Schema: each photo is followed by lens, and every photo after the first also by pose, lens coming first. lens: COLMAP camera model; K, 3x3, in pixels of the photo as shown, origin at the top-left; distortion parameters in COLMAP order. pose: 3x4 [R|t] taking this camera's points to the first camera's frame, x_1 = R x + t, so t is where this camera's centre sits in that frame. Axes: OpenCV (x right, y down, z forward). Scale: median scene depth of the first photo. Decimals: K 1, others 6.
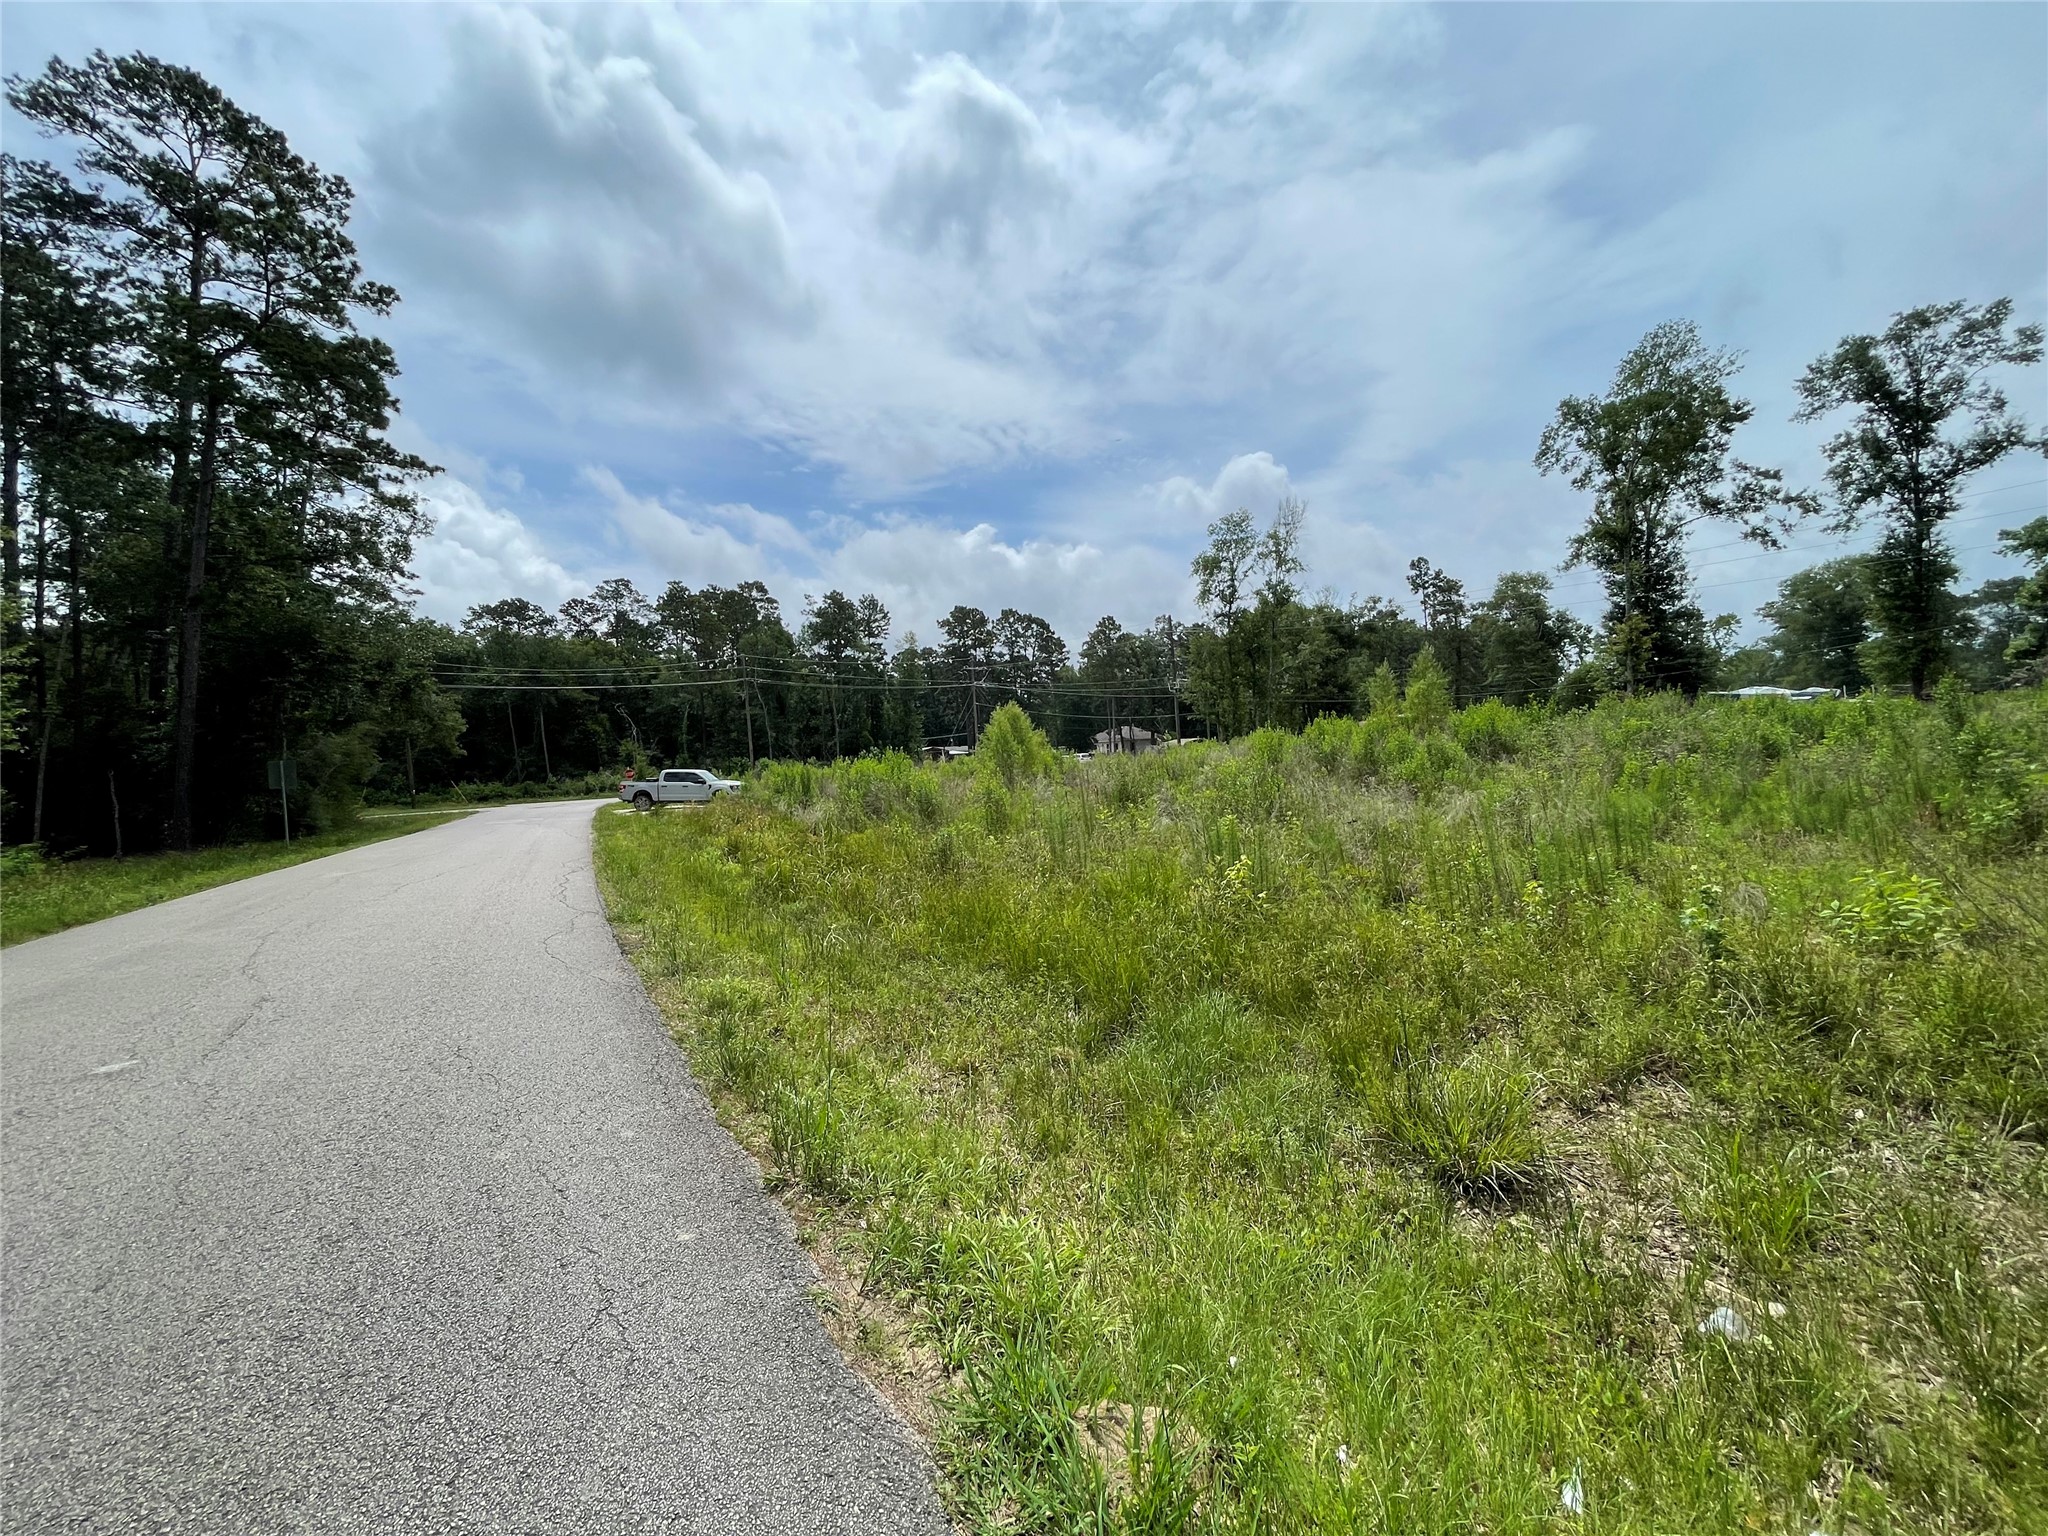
lens RADIAL K [[824.4, 0, 1022.9], [0, 824.4, 794.3], [0, 0, 1]] dist [-0.002791, 0.000136]
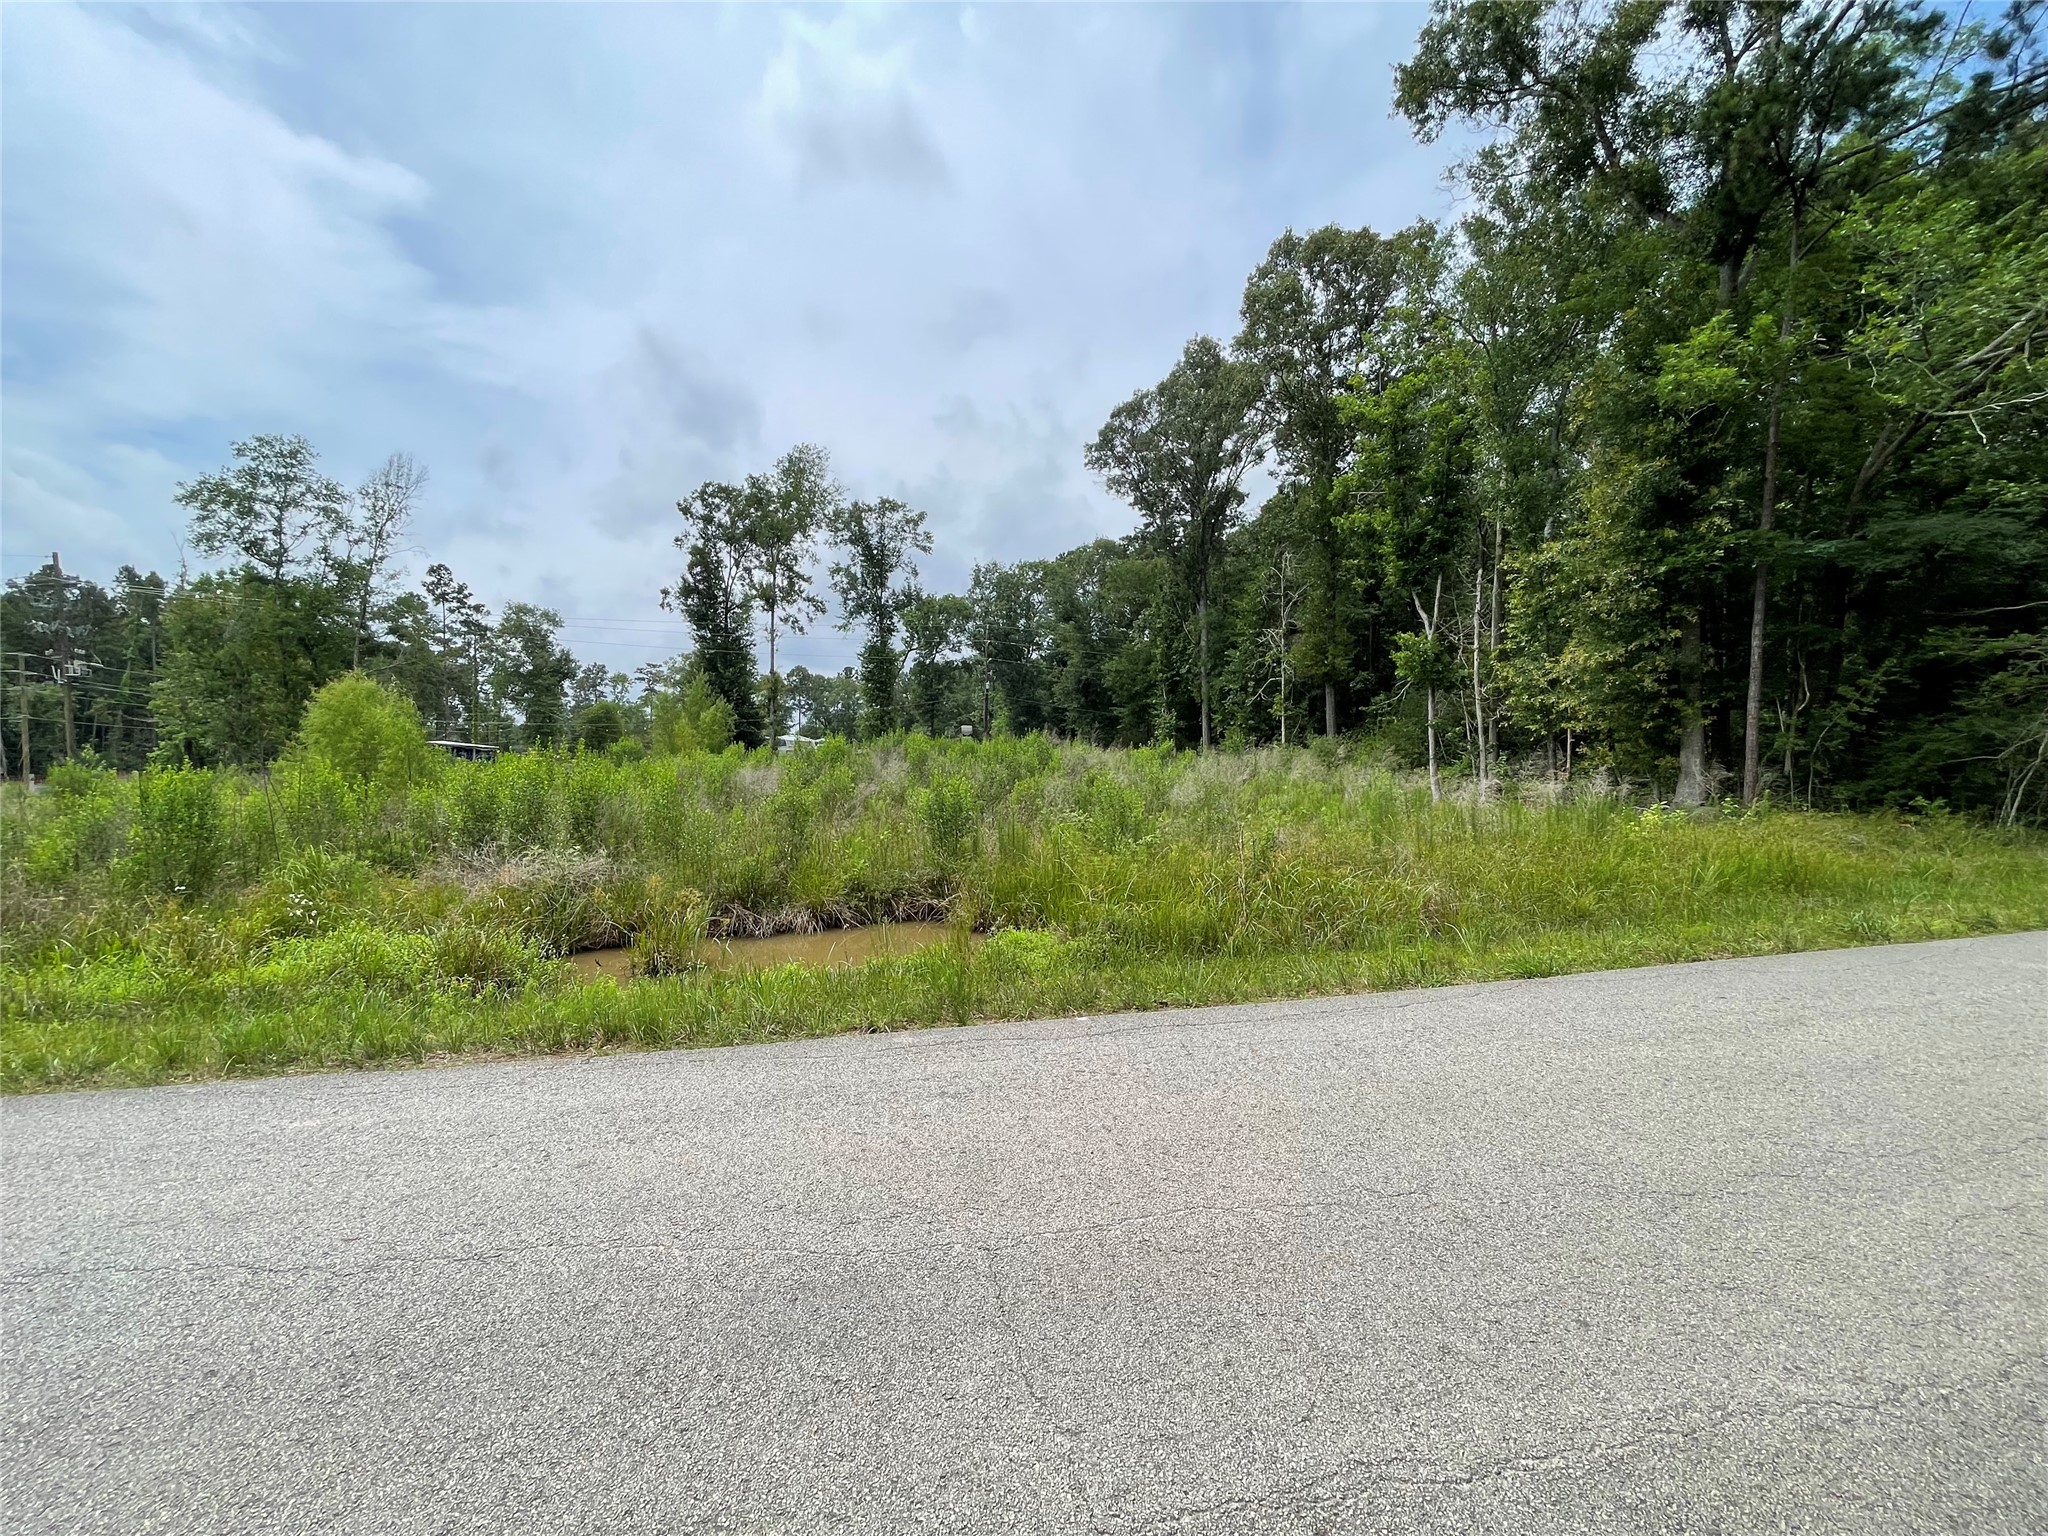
lens RADIAL K [[824.4, 0, 1015.9], [0, 824.4, 769.2], [0, 0, 1]] dist [-0.002791, 0.000136]
pose [[0.326369, 0.026010, 0.944884, -0.235458], [0.048804, 0.997824, -0.044325, -0.000355], [-0.943982, 0.060580, 0.324390, 0.241956]]
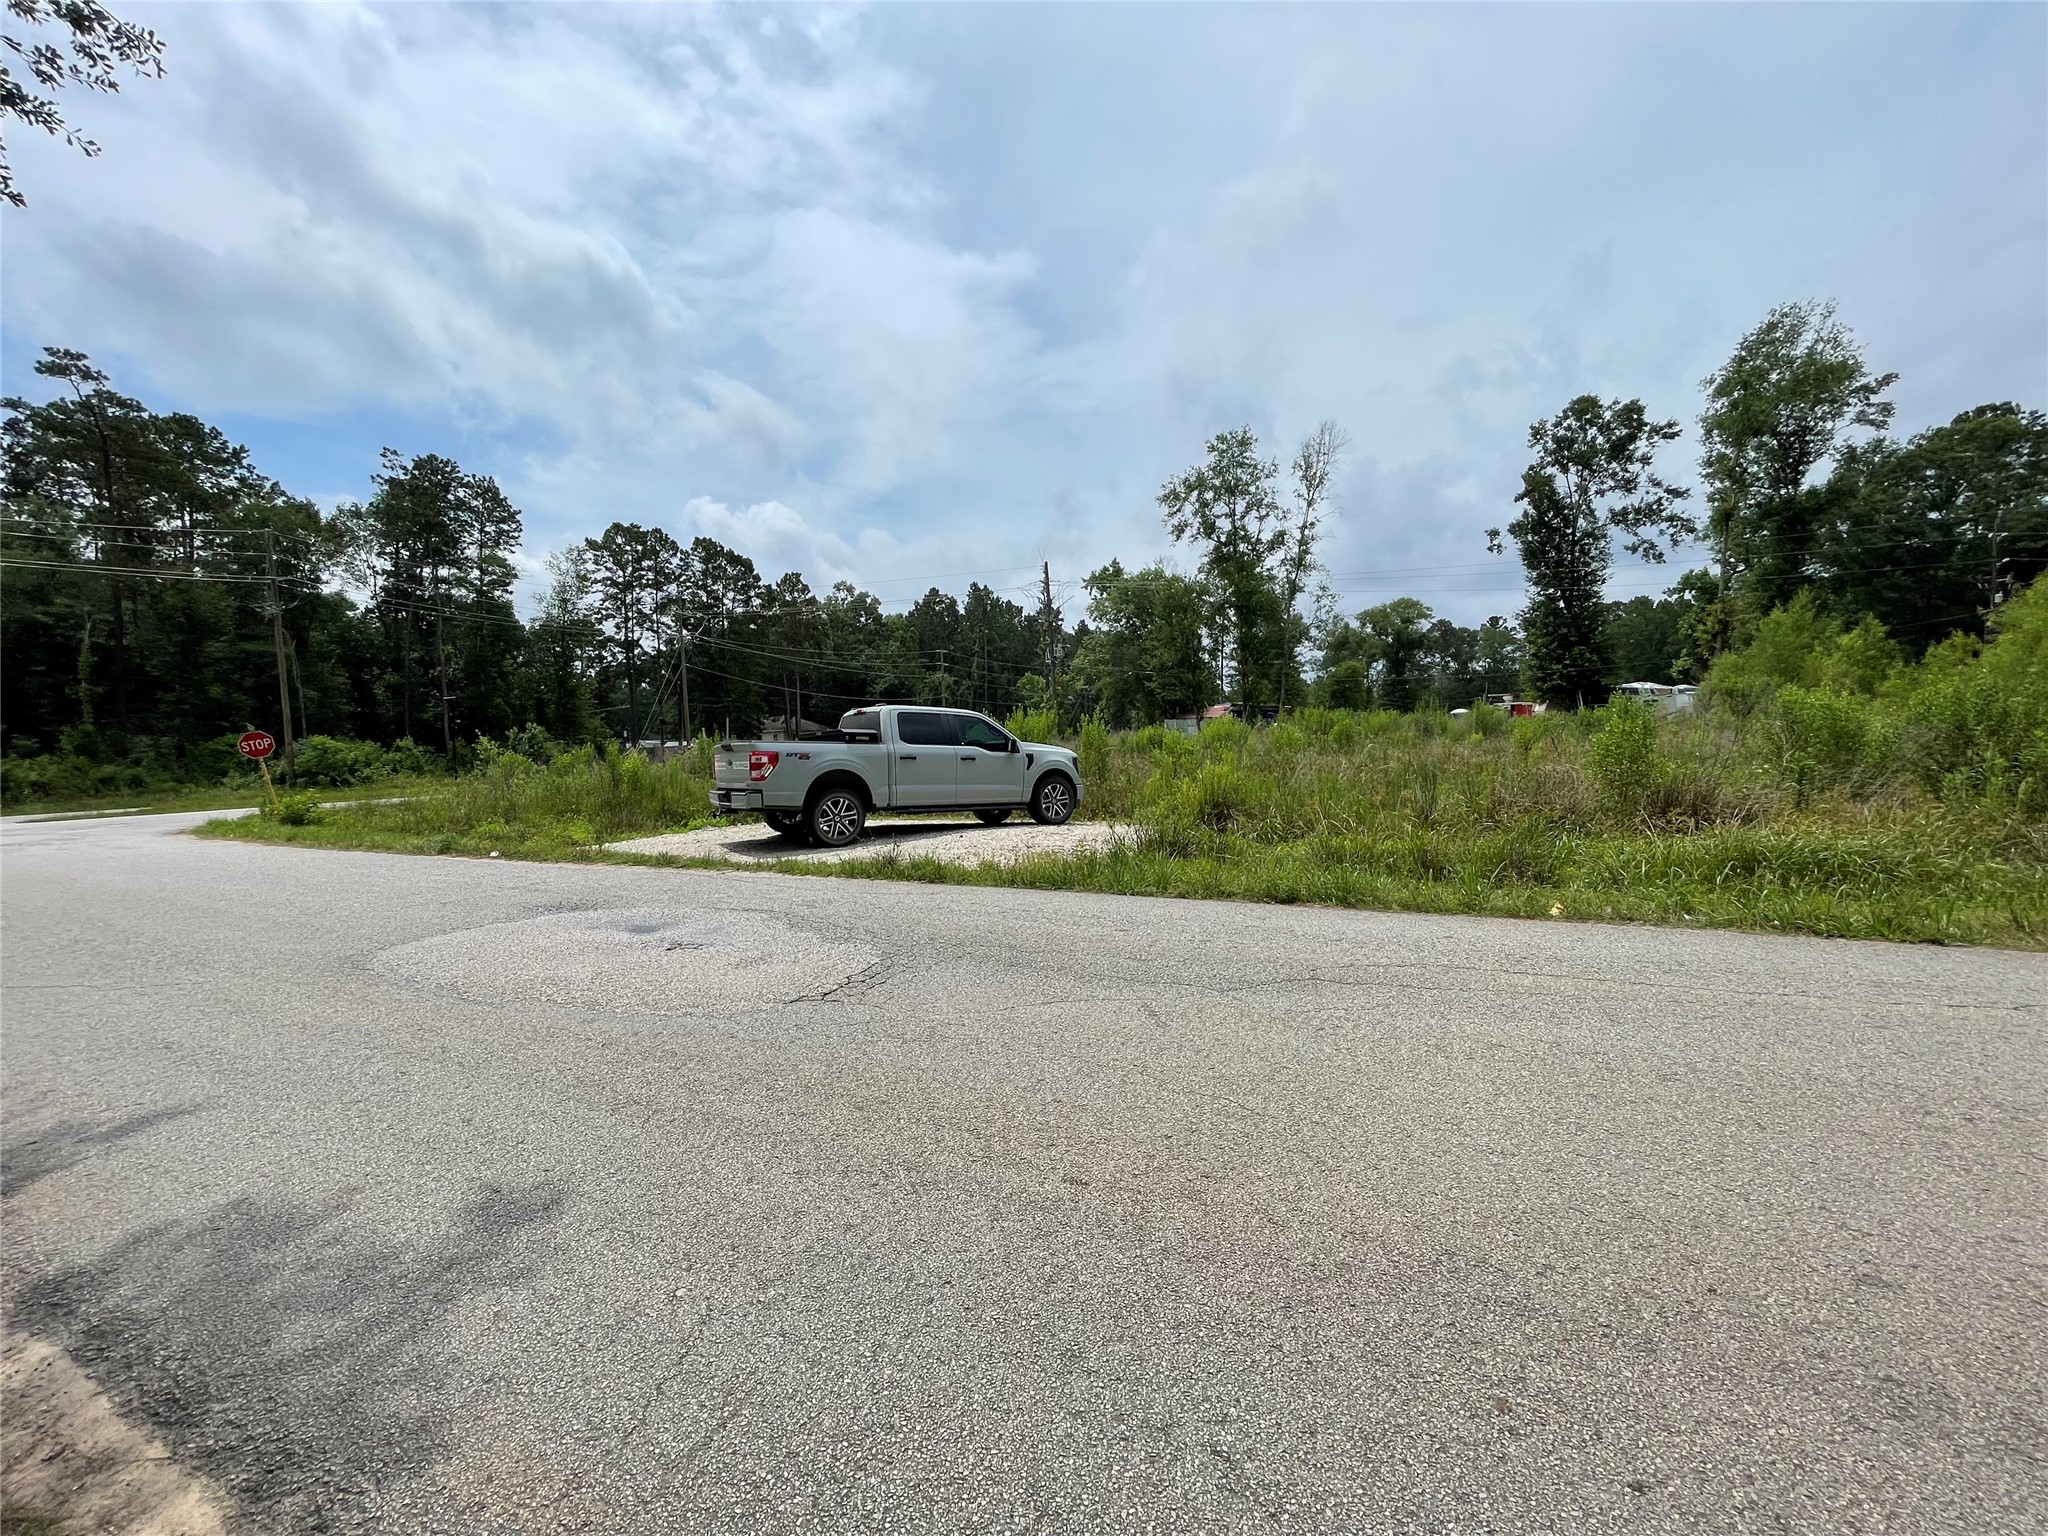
lens RADIAL K [[824.4, 0, 1024.7], [0, 824.4, 738.3], [0, 0, 1]] dist [-0.002791, 0.000136]
pose [[0.818257, 0.020175, 0.574498, -0.440037], [0.021350, 0.997628, -0.065443, 0.001636], [-0.574455, 0.065815, 0.815886, 0.589727]]
